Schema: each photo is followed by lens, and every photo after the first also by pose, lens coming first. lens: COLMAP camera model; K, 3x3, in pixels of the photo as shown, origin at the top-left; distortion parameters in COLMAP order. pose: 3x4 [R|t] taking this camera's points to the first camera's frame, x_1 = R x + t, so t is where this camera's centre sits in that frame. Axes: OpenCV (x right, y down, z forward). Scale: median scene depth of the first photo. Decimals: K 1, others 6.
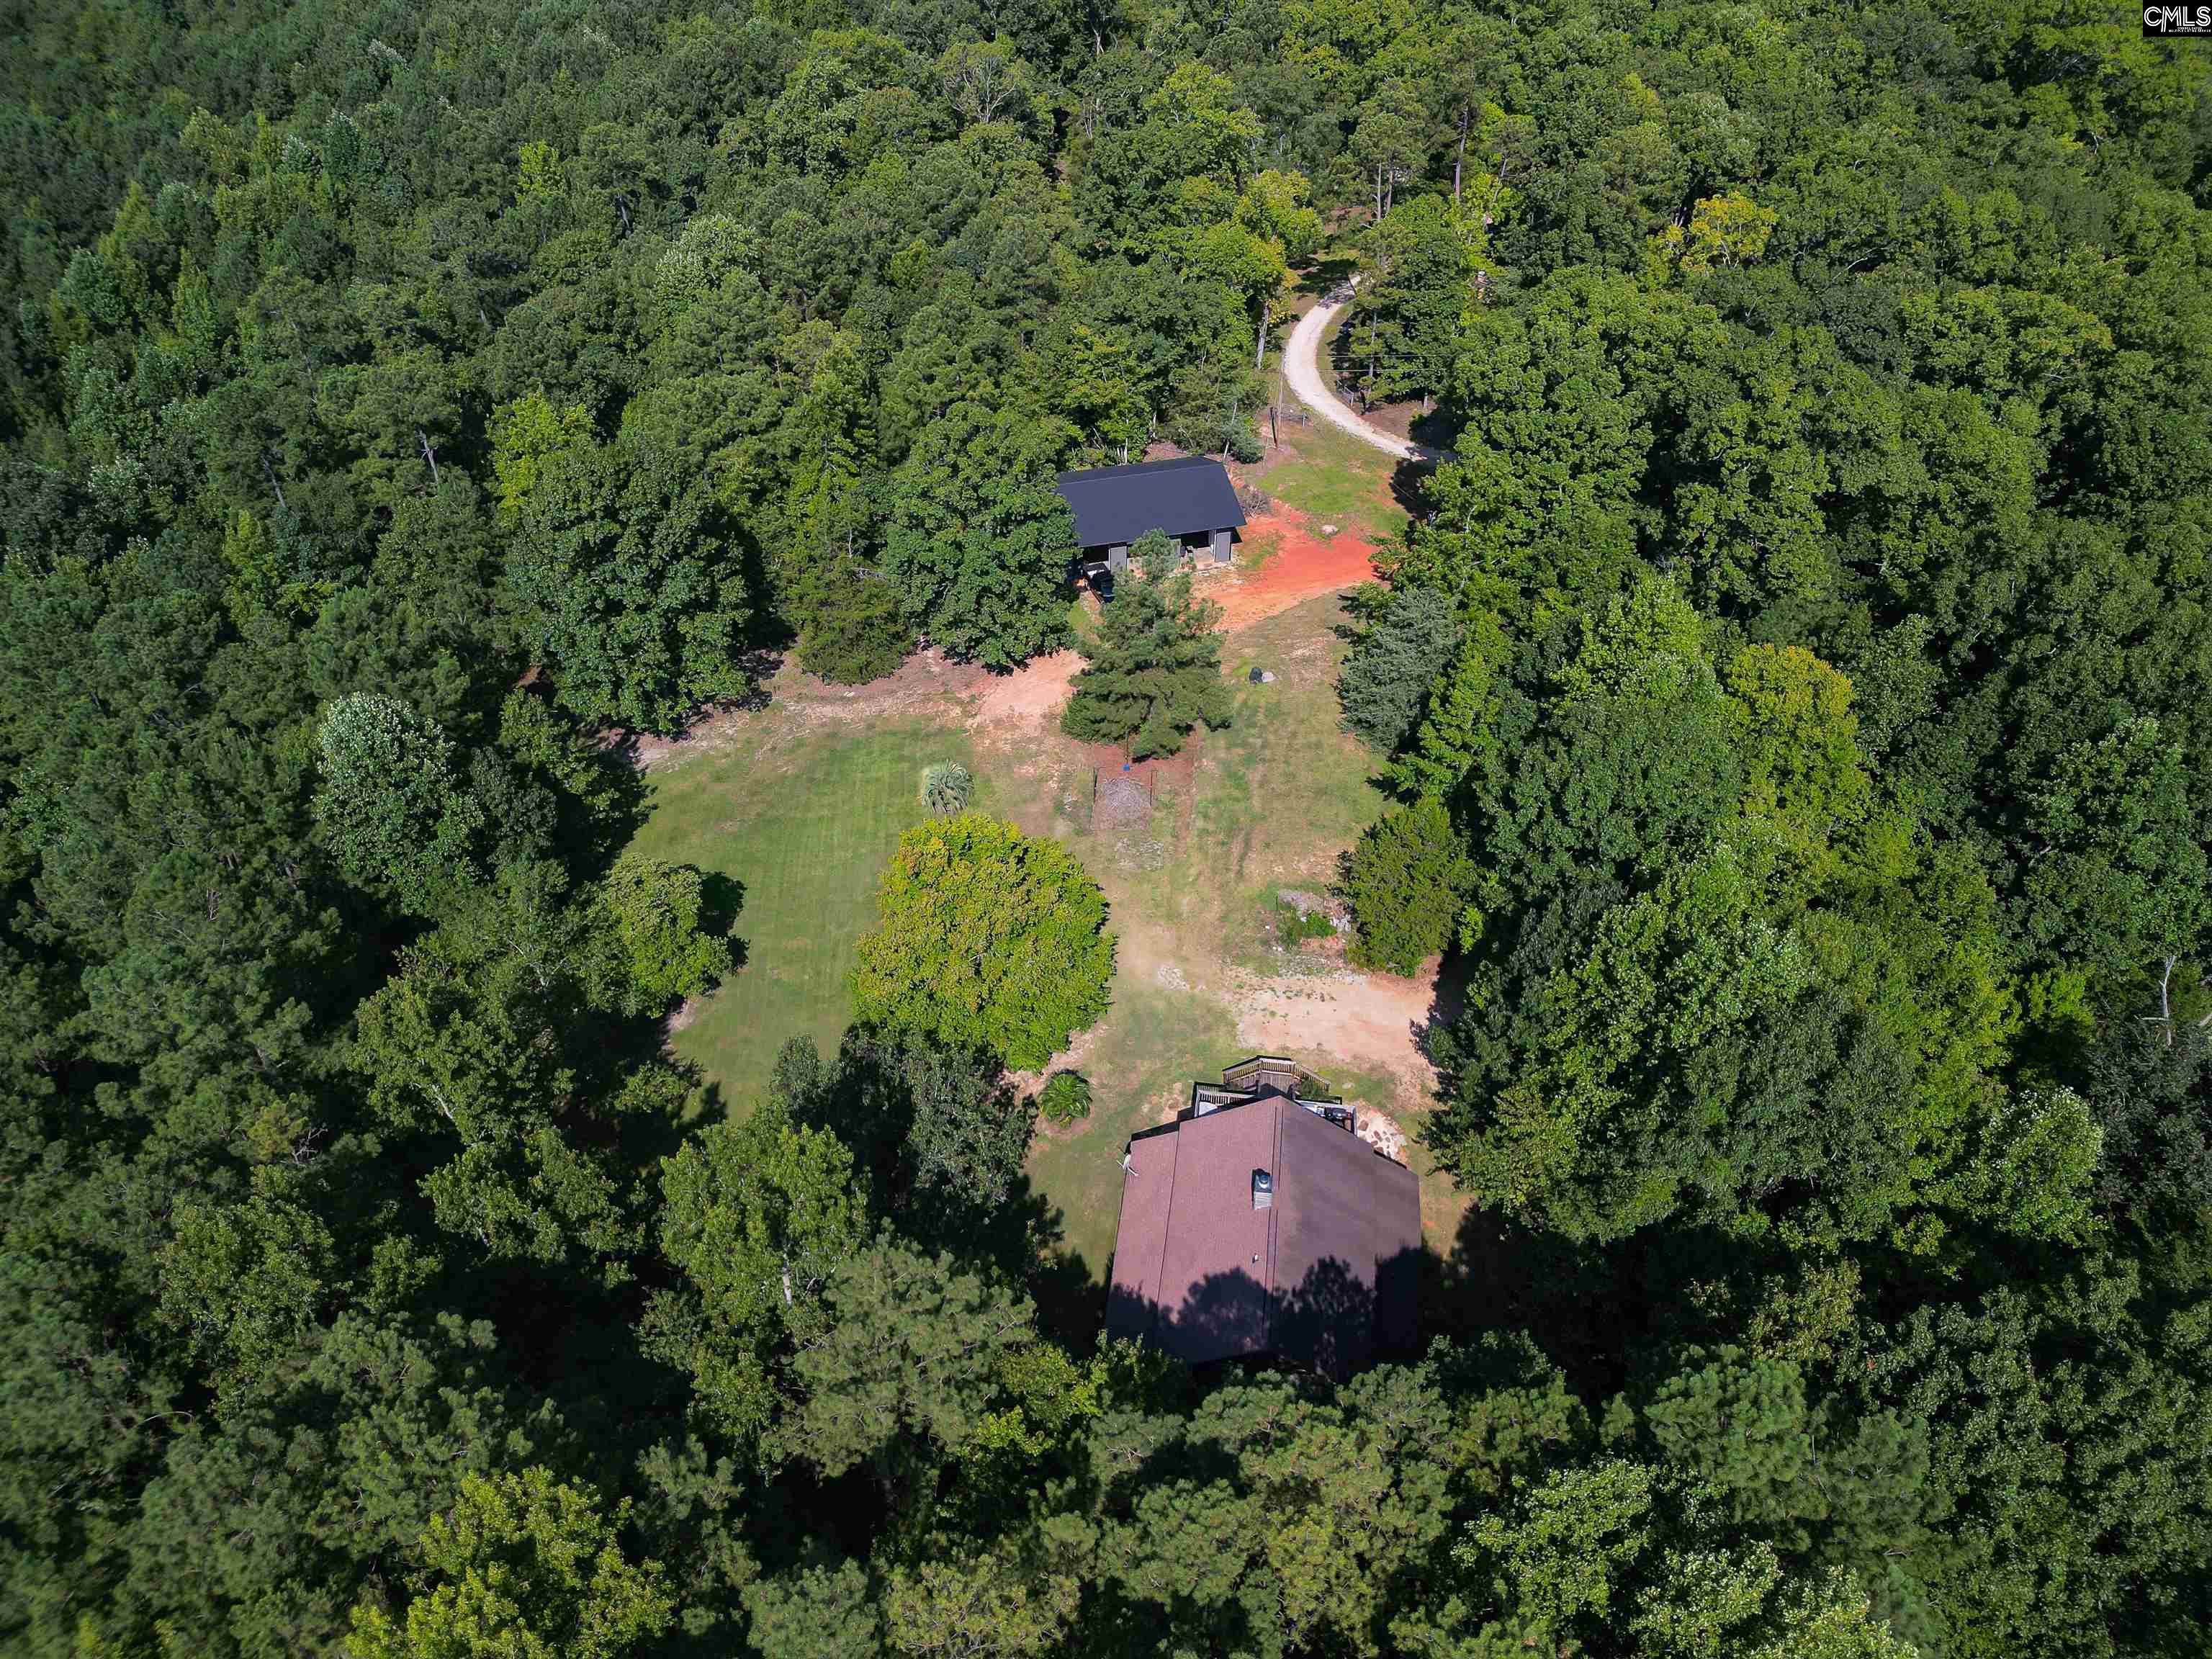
lens RADIAL K [[1567.3, 0, 1109.0], [0, 1567.3, 857.1], [0, 0, 1]] dist [0.172828, -0.243808]
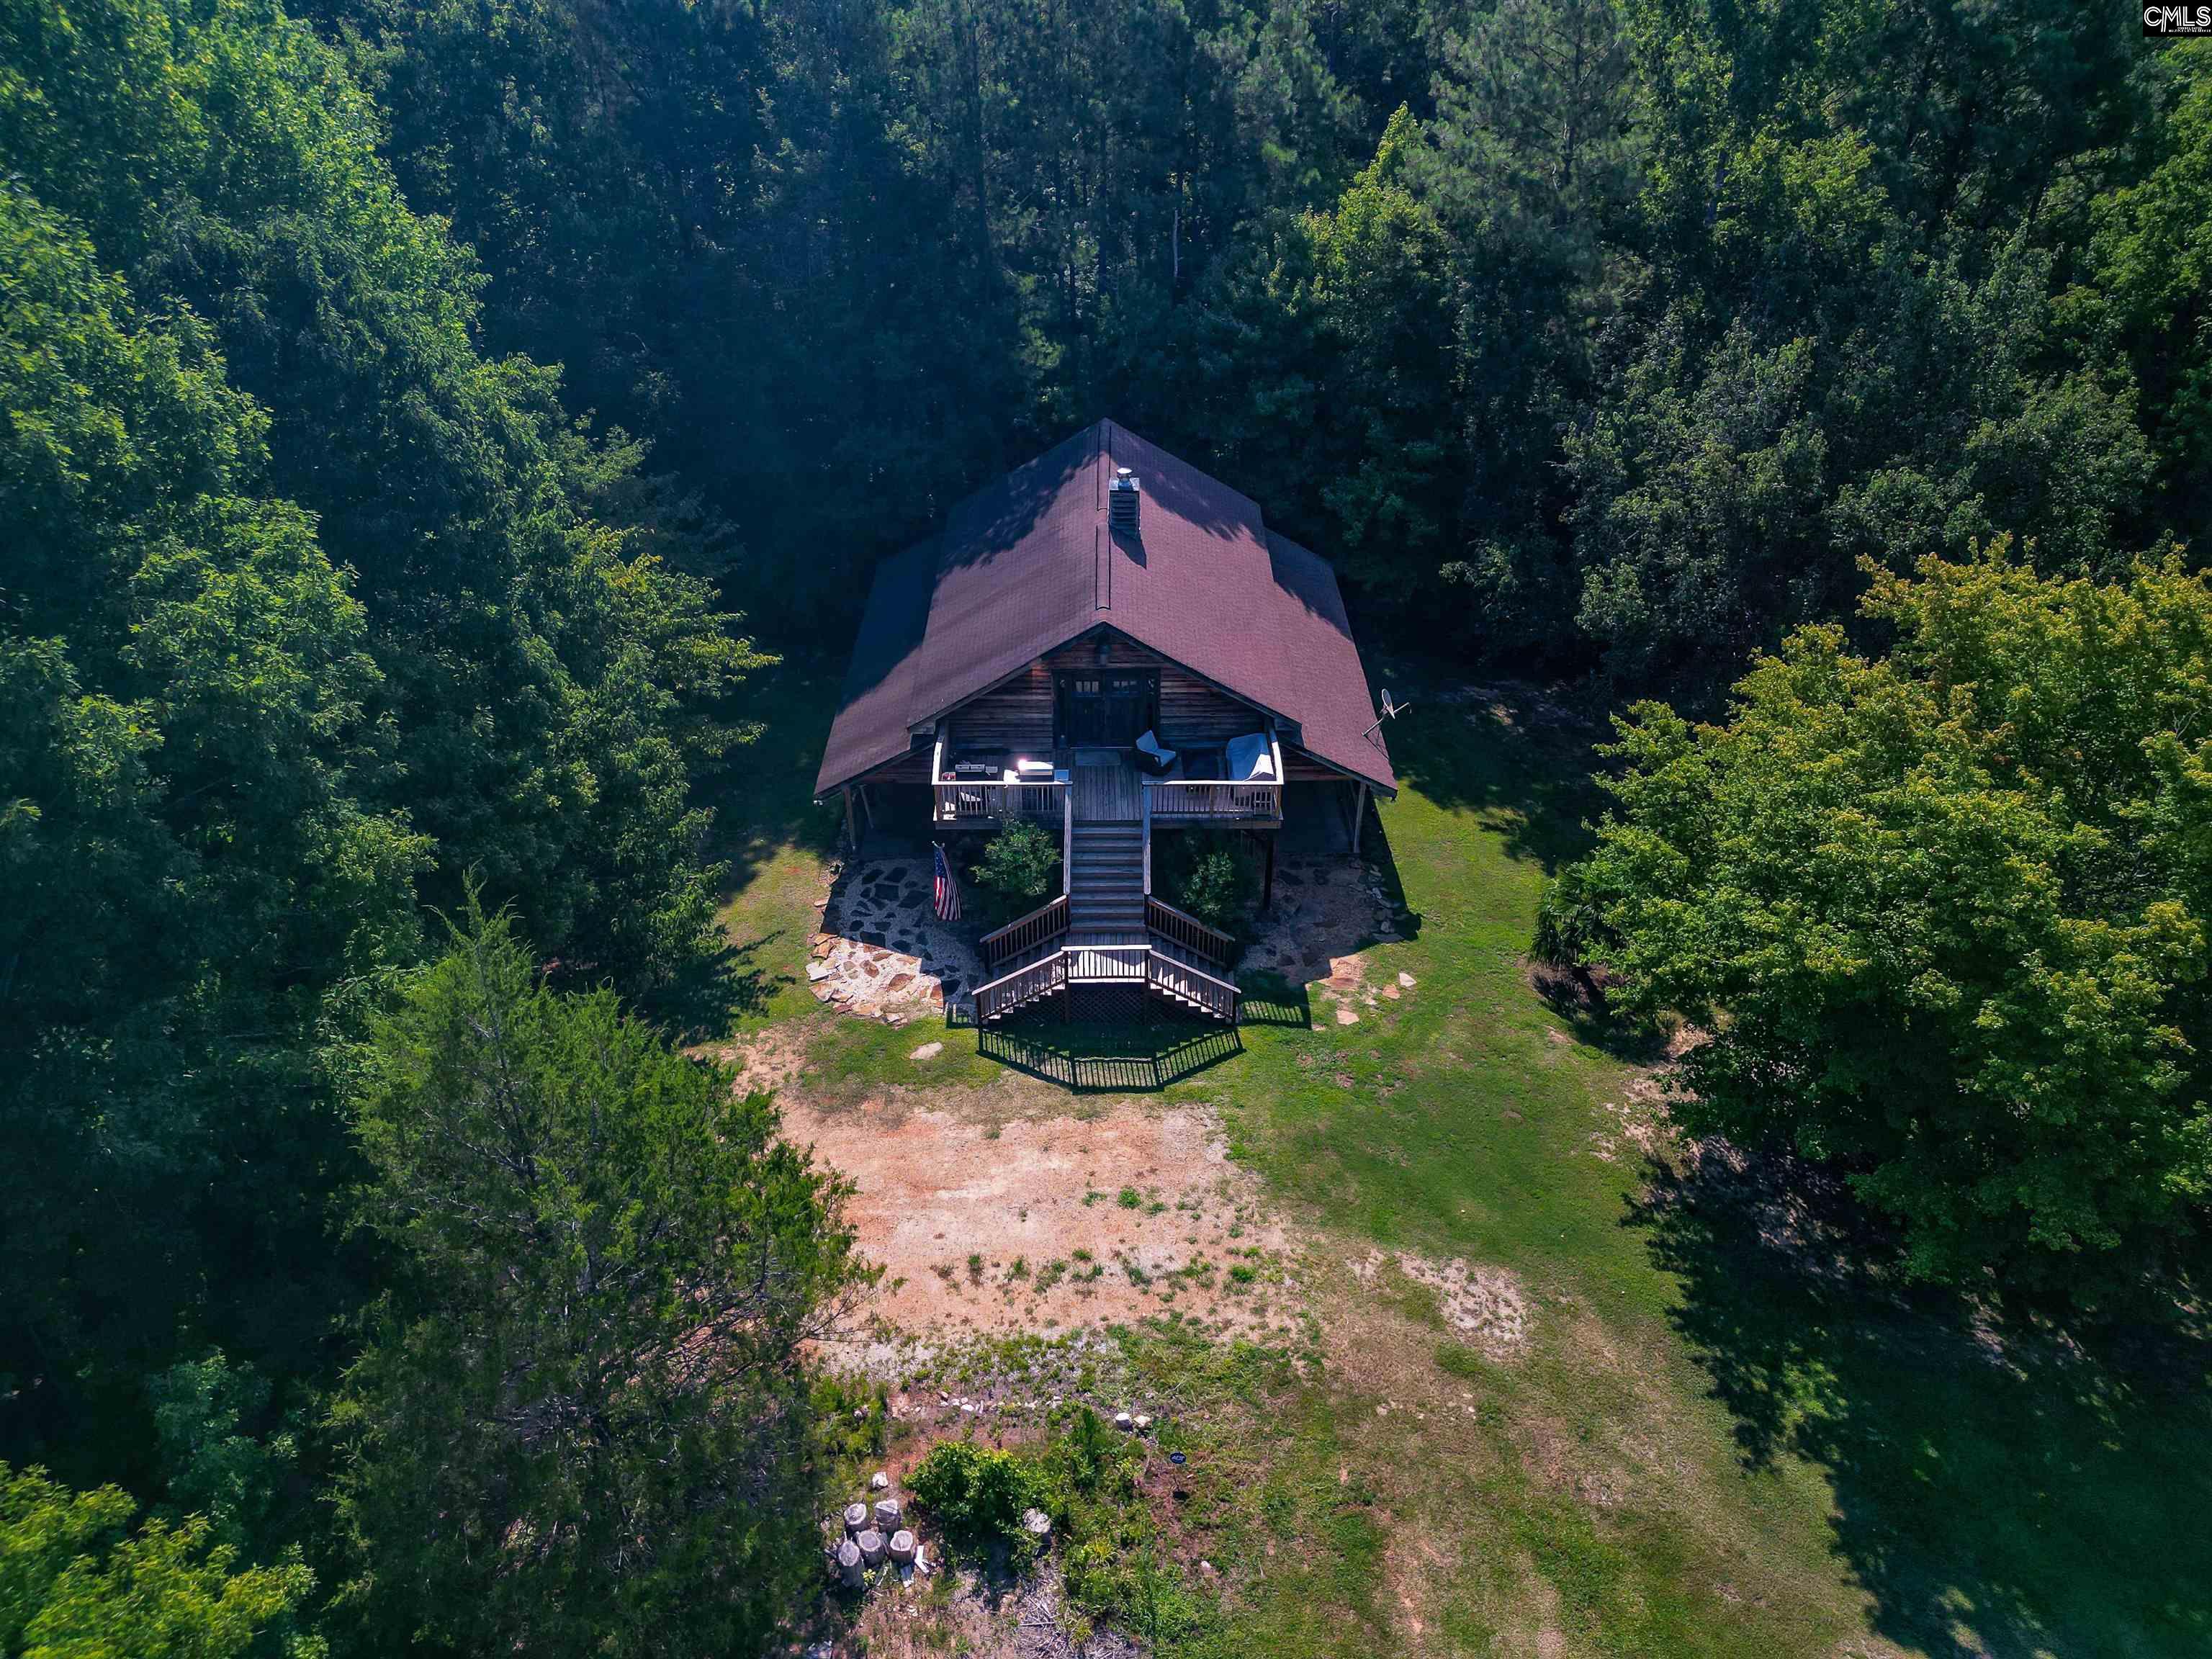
lens RADIAL K [[1529.9, 0, 1108.4], [0, 1529.9, 823.5], [0, 0, 1]] dist [0.136037, -0.215902]
pose [[-0.991519, 0.079163, -0.103072, 0.129306], [-0.077017, 0.280922, 0.956635, -0.222286], [0.104685, 0.956460, -0.272443, 0.964655]]
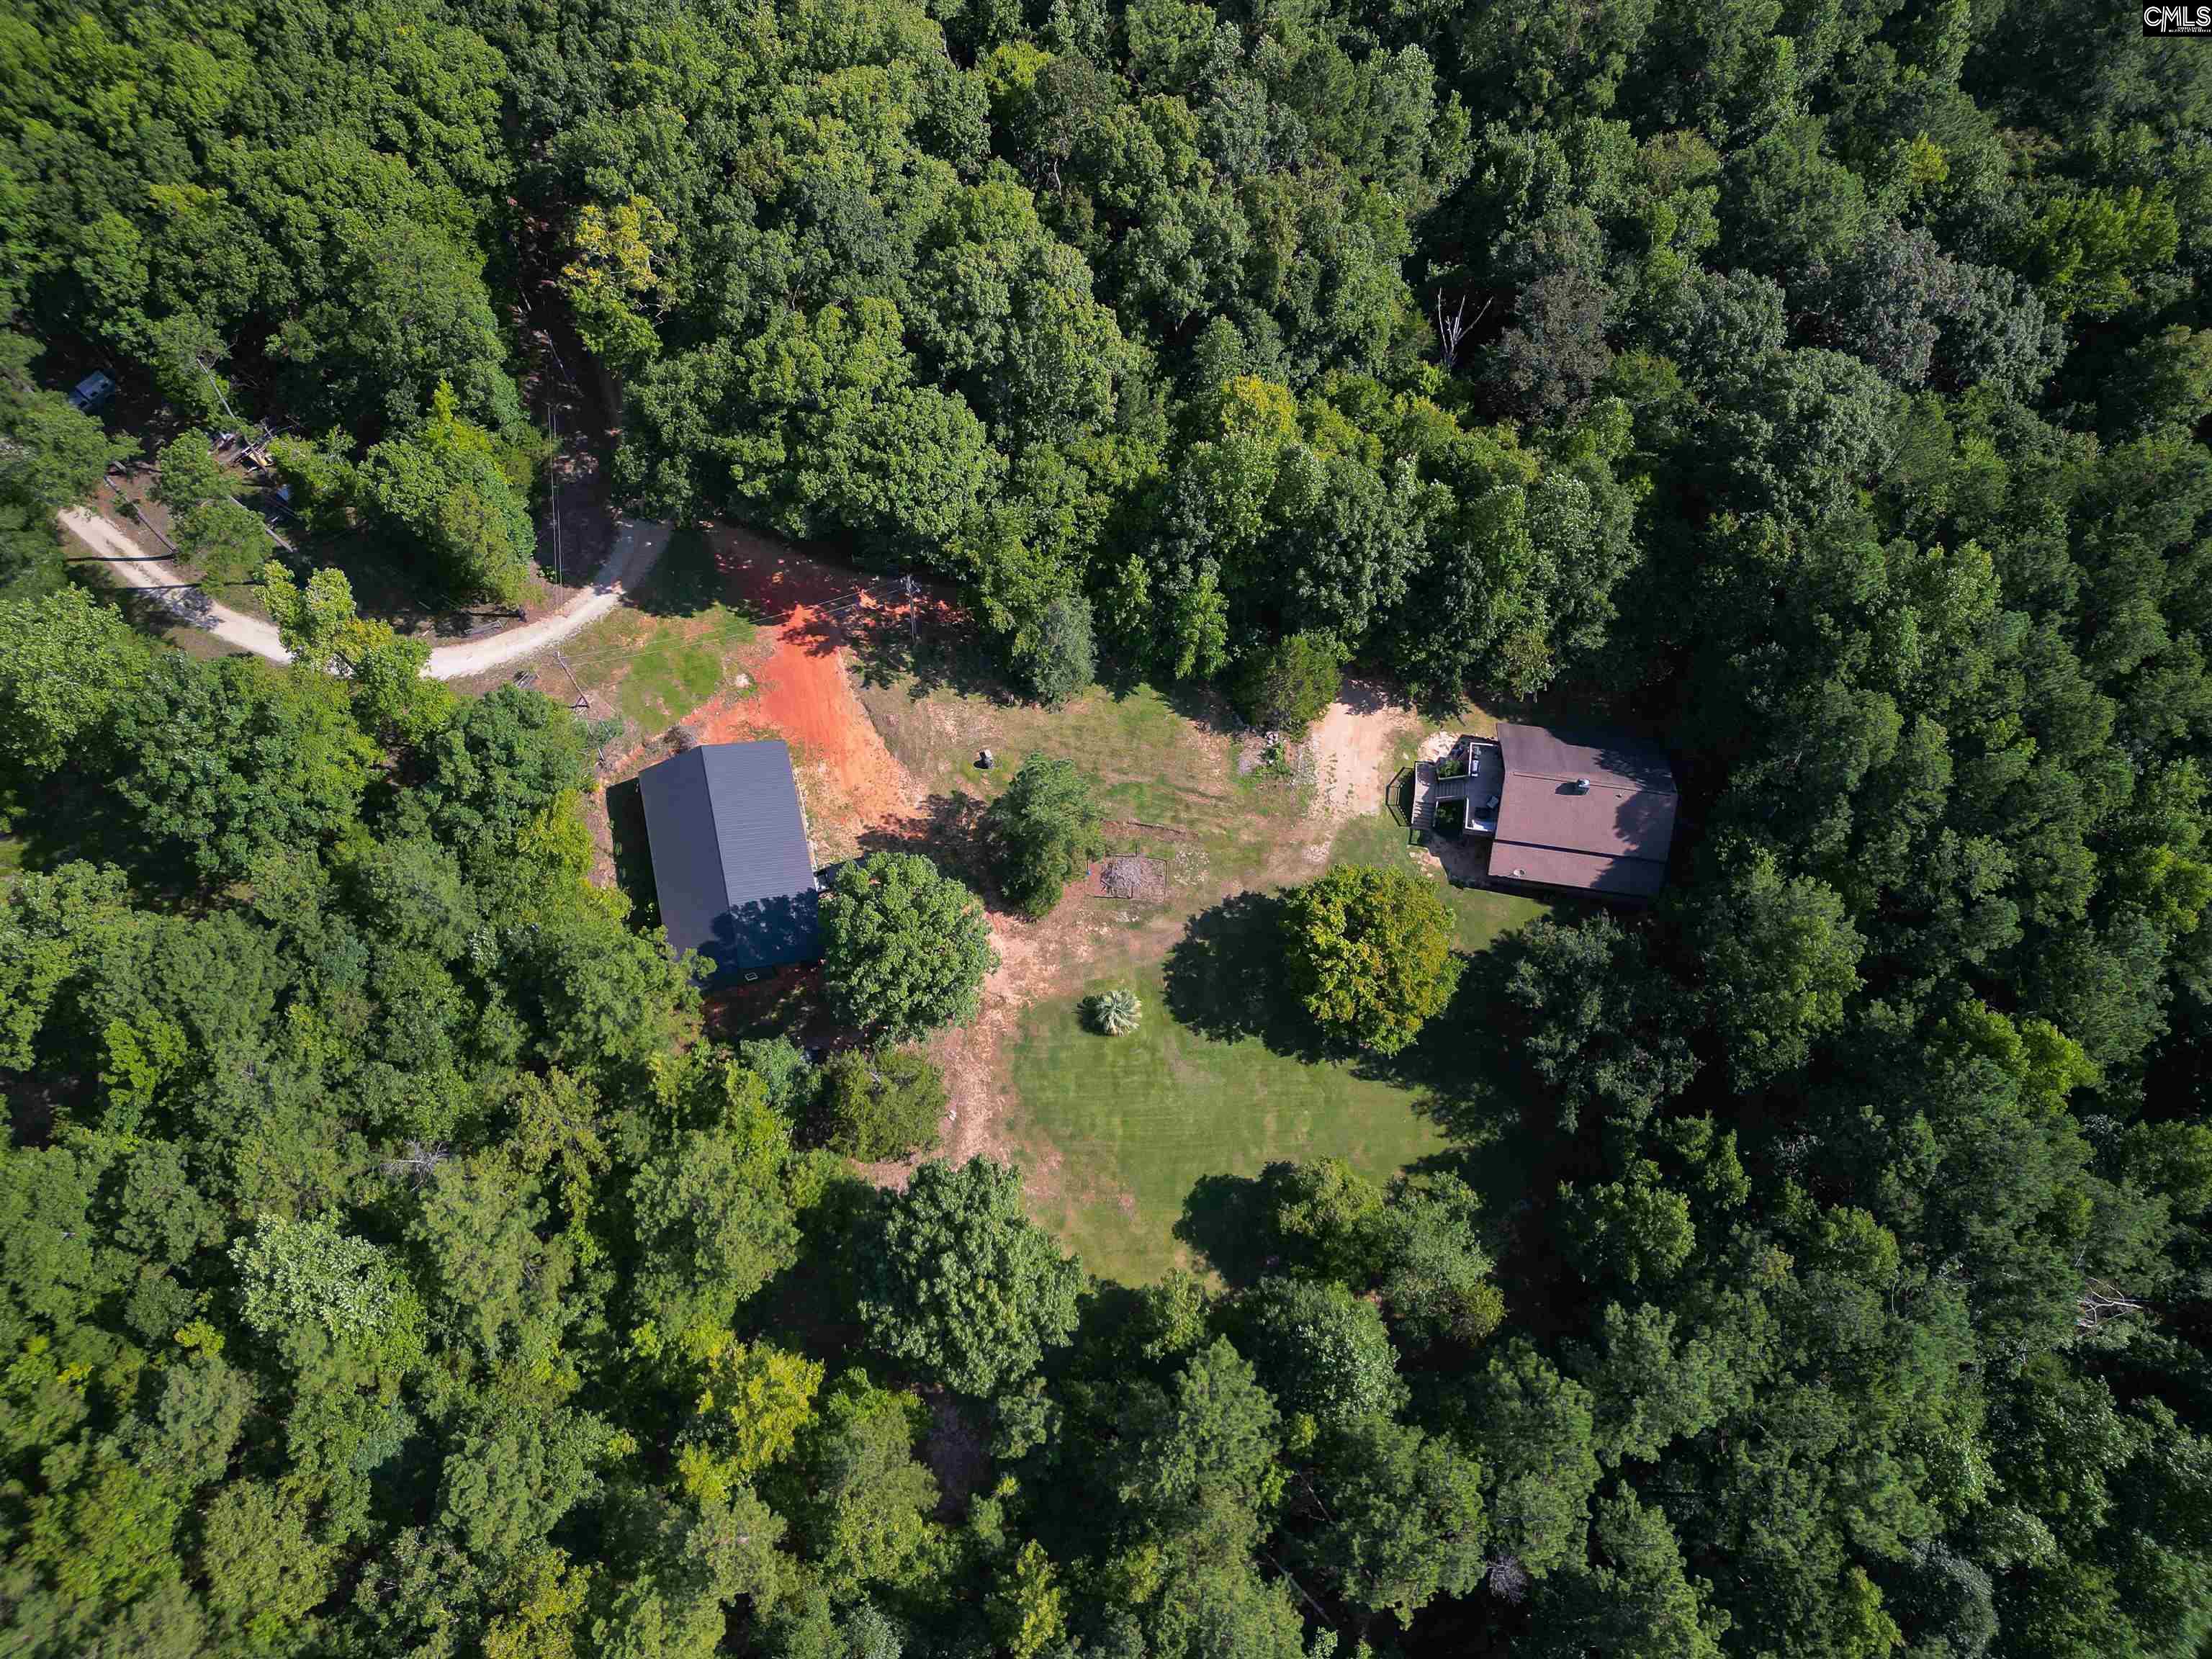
lens RADIAL K [[1567.3, 0, 1109.0], [0, 1567.3, 857.1], [0, 0, 1]] dist [0.172828, -0.243808]
pose [[0.012926, -0.919471, 0.392946, -0.532928], [0.631760, 0.312116, 0.709551, -1.061728], [-0.775056, 0.239076, 0.584919, 0.287852]]
